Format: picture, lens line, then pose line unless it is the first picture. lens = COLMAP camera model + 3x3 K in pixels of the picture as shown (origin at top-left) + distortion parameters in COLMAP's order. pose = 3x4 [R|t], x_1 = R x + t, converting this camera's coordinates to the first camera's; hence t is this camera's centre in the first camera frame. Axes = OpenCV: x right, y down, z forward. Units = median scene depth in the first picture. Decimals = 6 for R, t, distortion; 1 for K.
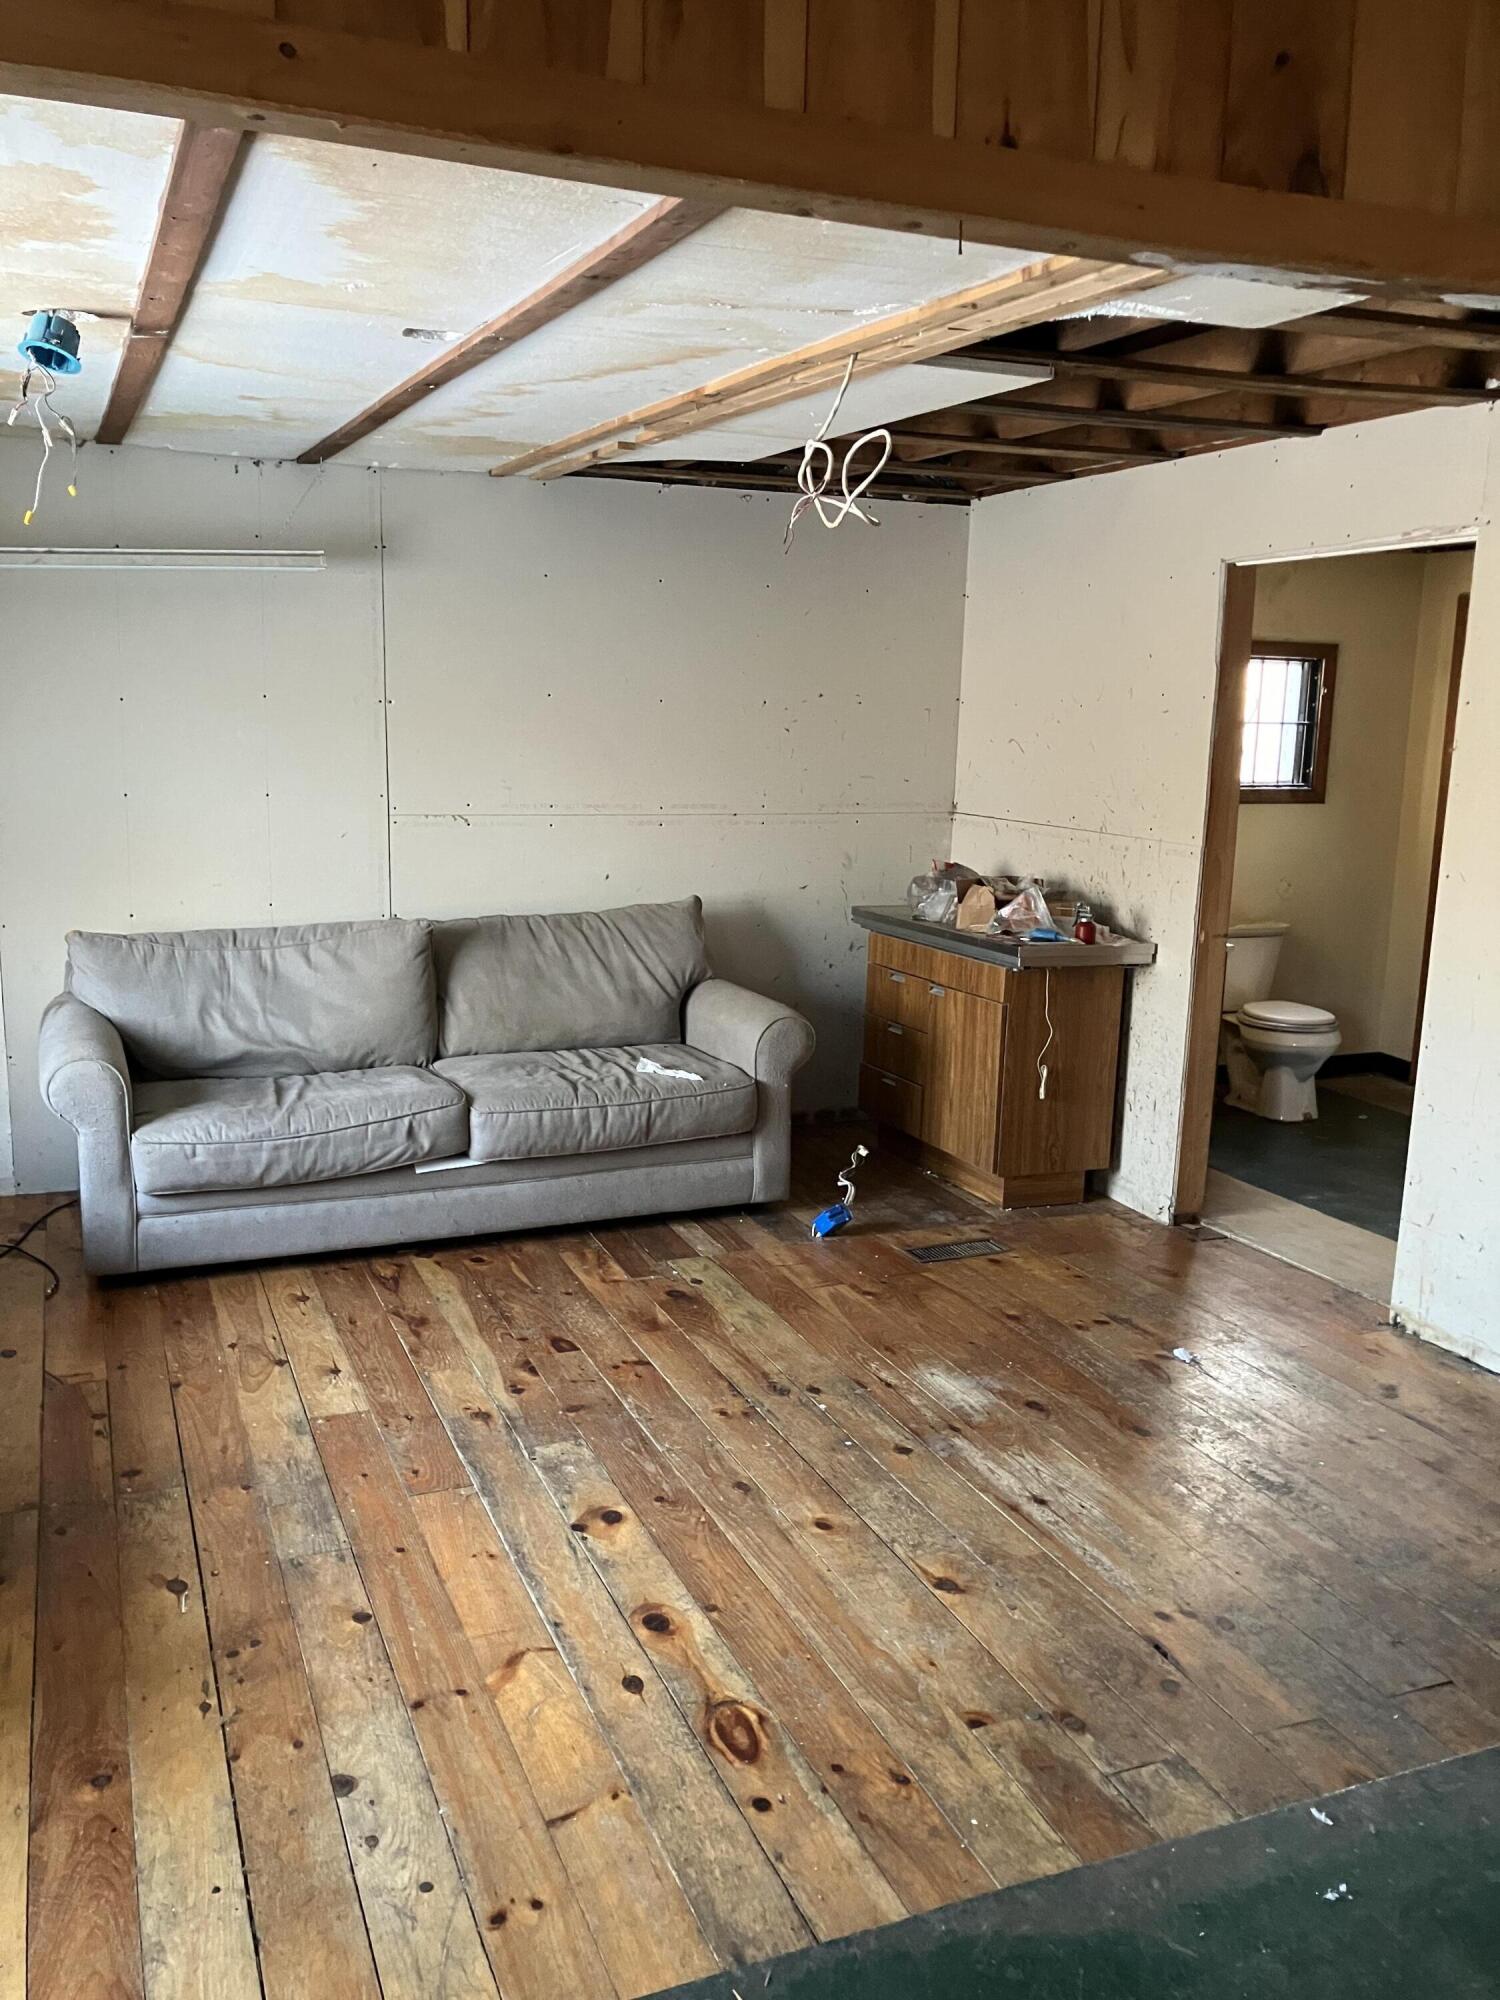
lens RADIAL K [[1659.7, 0, 684.4], [0, 1659.7, 1032.5], [0, 0, 1]] dist [0.074969, -0.139469]
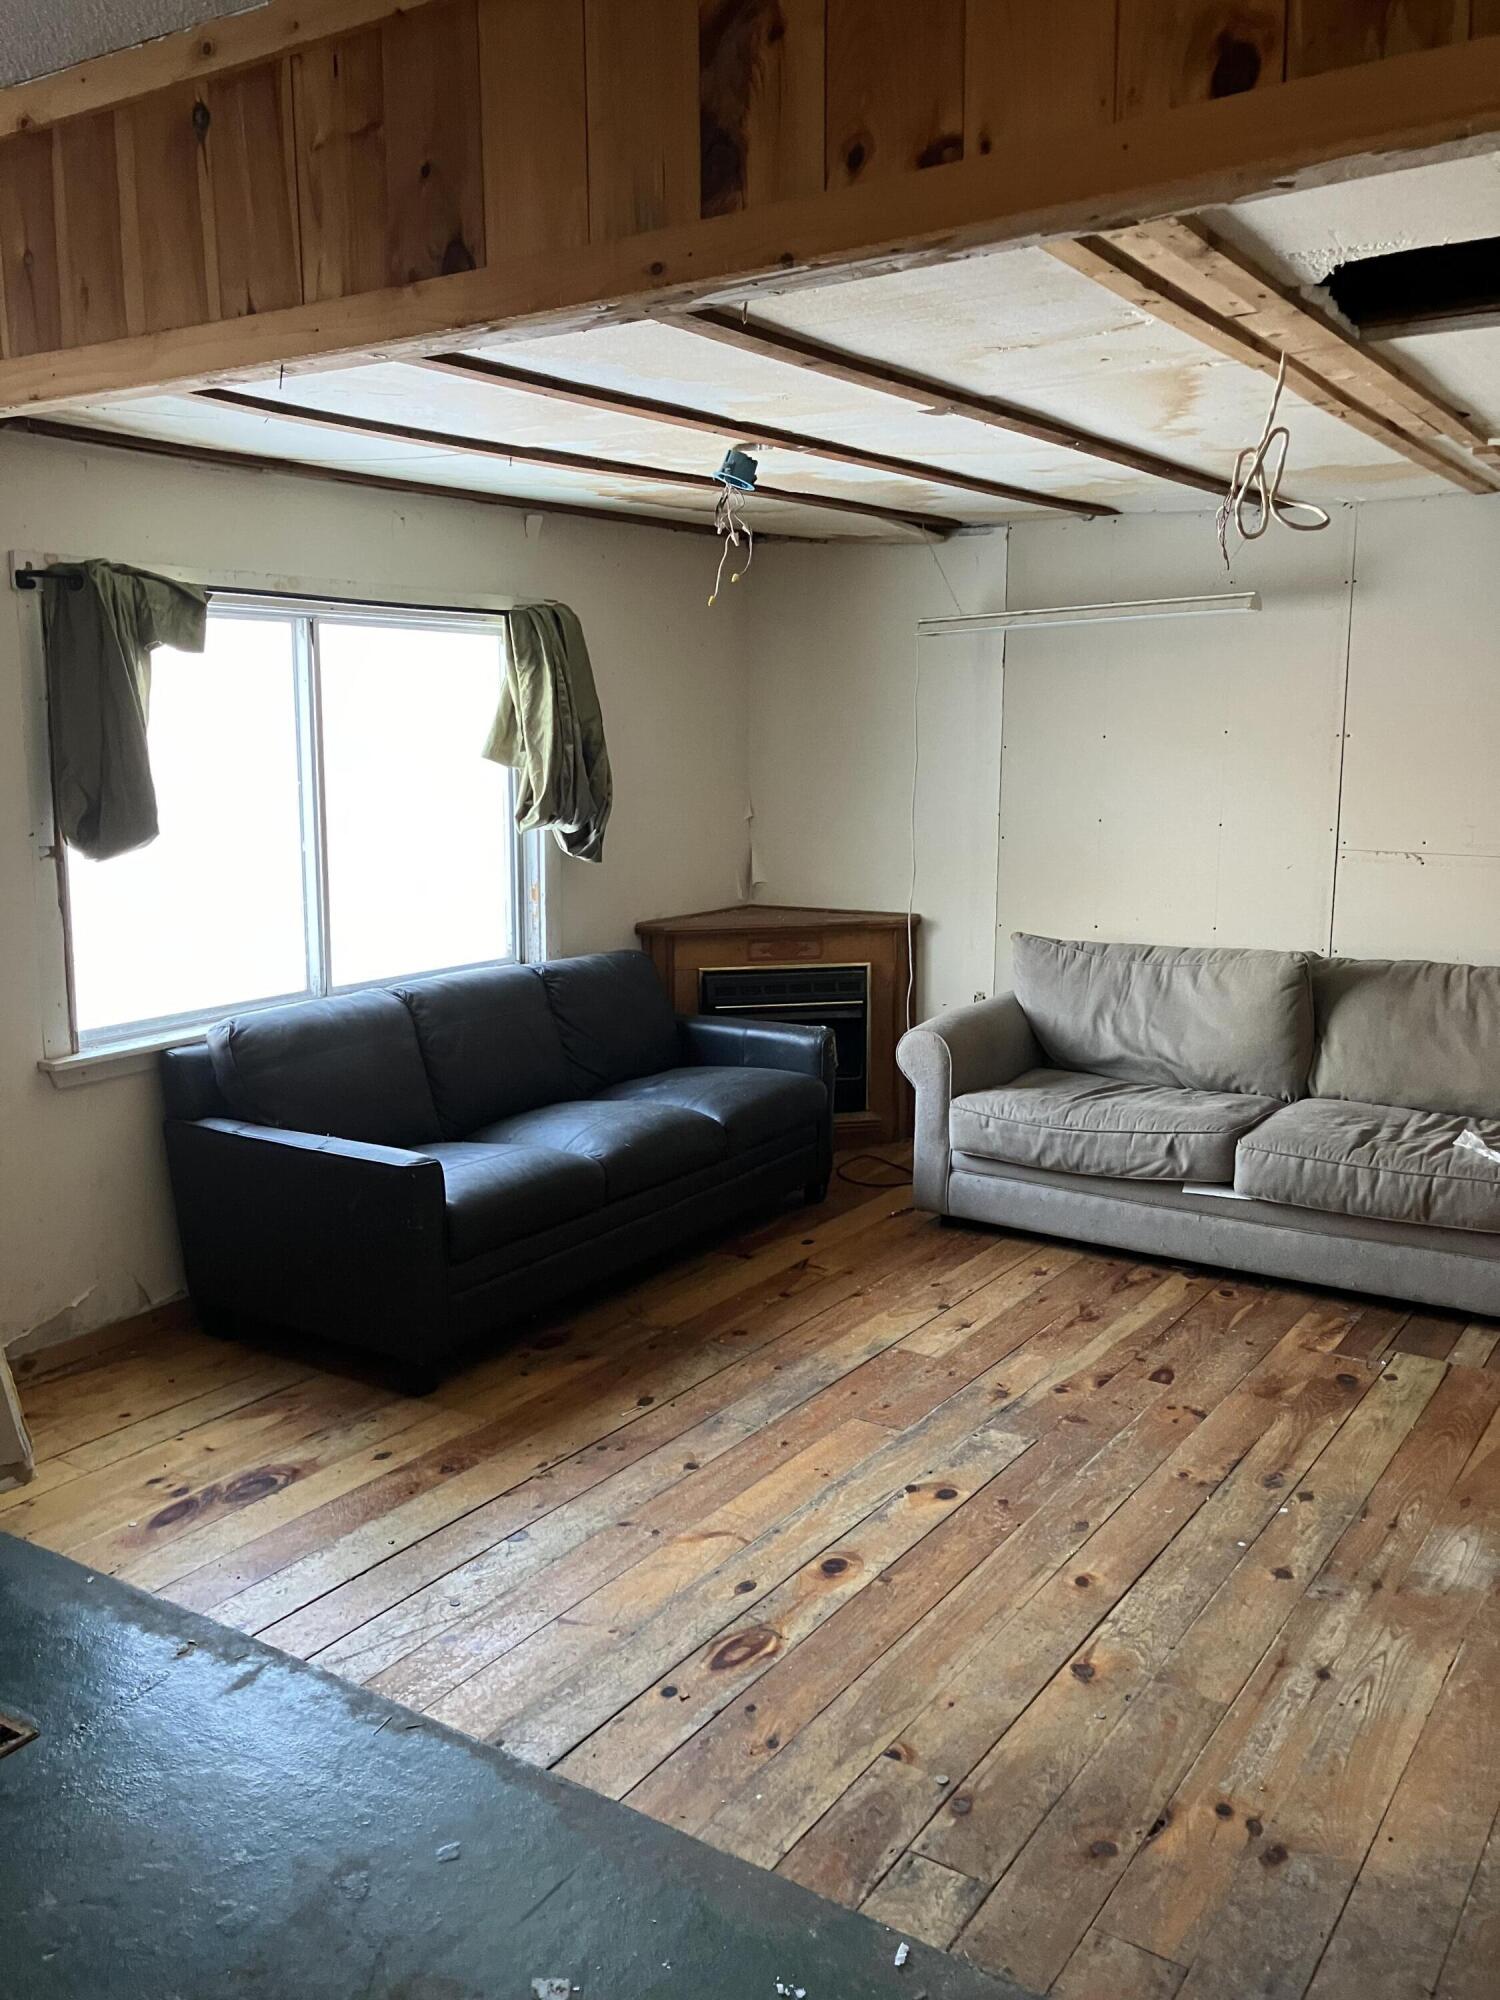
lens RADIAL K [[1645.3, 0, 764.0], [0, 1645.3, 1013.4], [0, 0, 1]] dist [0.071351, -0.116310]
pose [[0.574355, 0.129942, -0.808228, 0.520968], [-0.160025, 0.986095, 0.044819, -0.029426], [0.802813, 0.103595, 0.587162, 0.192056]]
